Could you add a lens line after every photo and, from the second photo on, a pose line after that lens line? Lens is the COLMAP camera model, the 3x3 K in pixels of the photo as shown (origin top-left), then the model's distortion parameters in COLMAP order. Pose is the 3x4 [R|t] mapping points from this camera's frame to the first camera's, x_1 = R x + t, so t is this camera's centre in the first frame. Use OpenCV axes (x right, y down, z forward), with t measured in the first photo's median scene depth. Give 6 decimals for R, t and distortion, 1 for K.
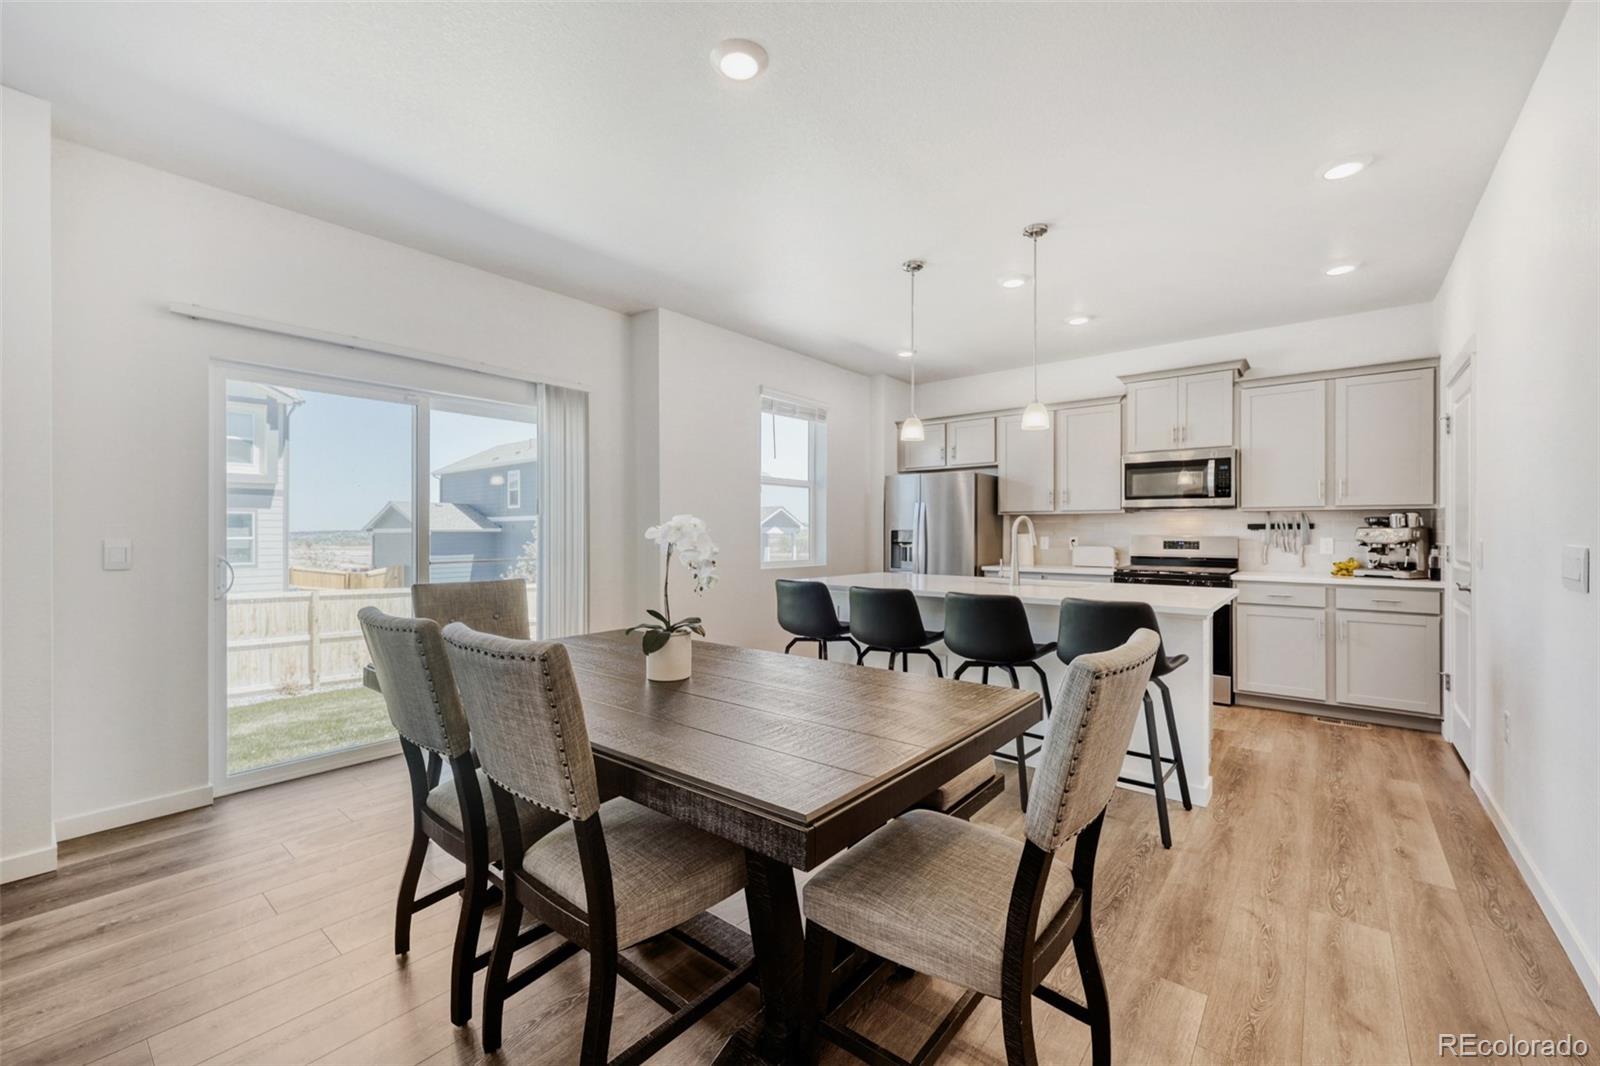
lens RADIAL K [[643.3, 0, 817.9], [0, 643.3, 530.3], [0, 0, 1]] dist [0.001305, 0.000106]
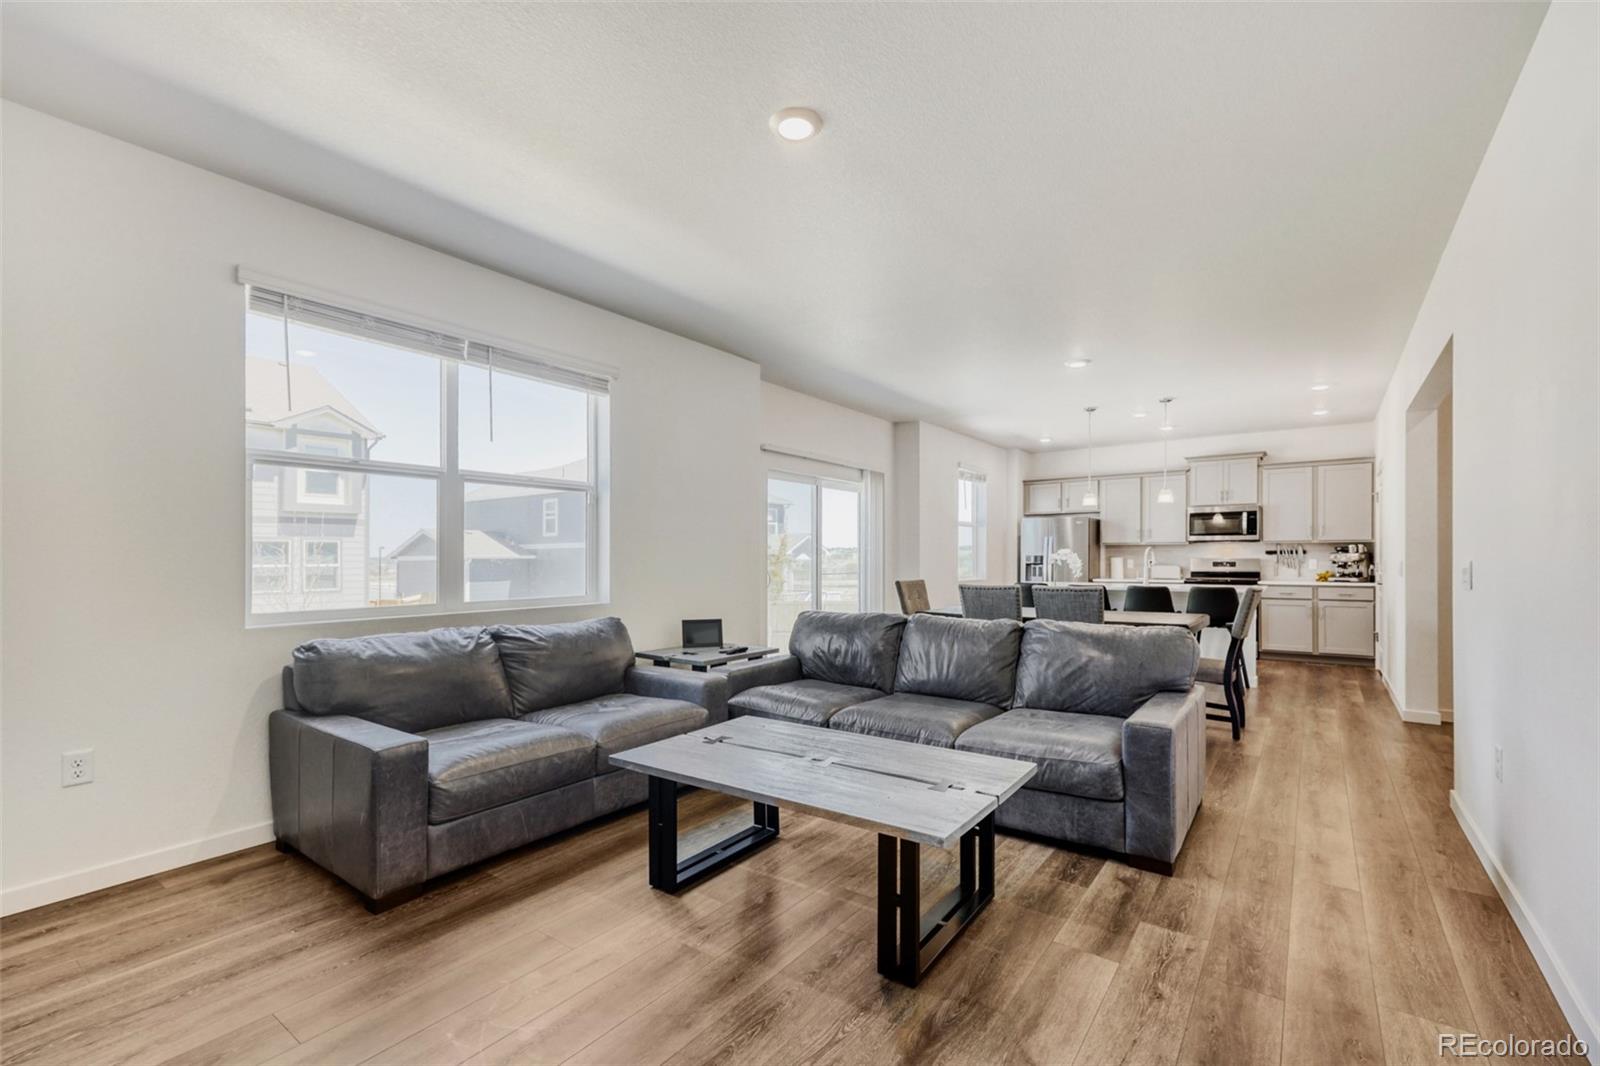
lens RADIAL K [[687.0, 0, 804.1], [0, 687.0, 559.0], [0, 0, 1]] dist [0.000430, -0.000152]
pose [[0.999537, -0.002083, 0.030364, -0.573163], [0.002001, 0.999994, 0.002712, 0.003755], [-0.030369, -0.002650, 0.999535, -0.728370]]
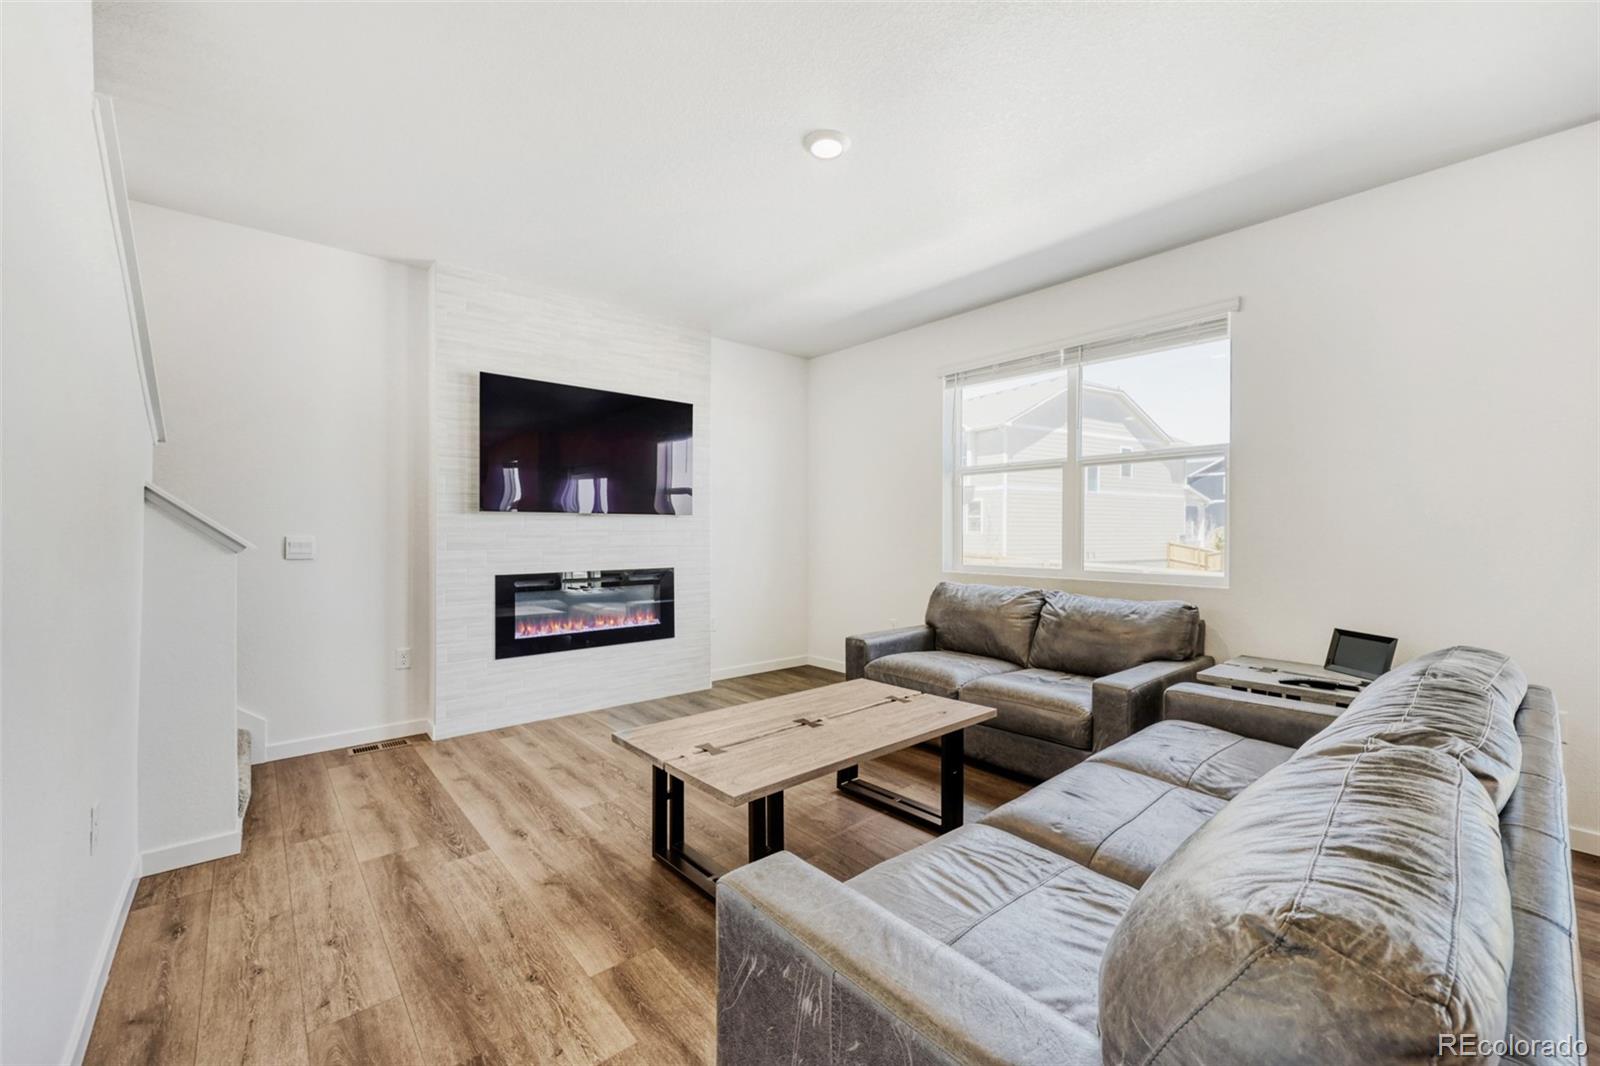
lens RADIAL K [[643.3, 0, 817.9], [0, 643.3, 530.3], [0, 0, 1]] dist [0.001305, 0.000106]
pose [[-0.178379, 0.002900, -0.983958, 4.121484], [0.002741, 0.999993, 0.002450, -0.045508], [0.983958, -0.002260, -0.178386, 4.534379]]
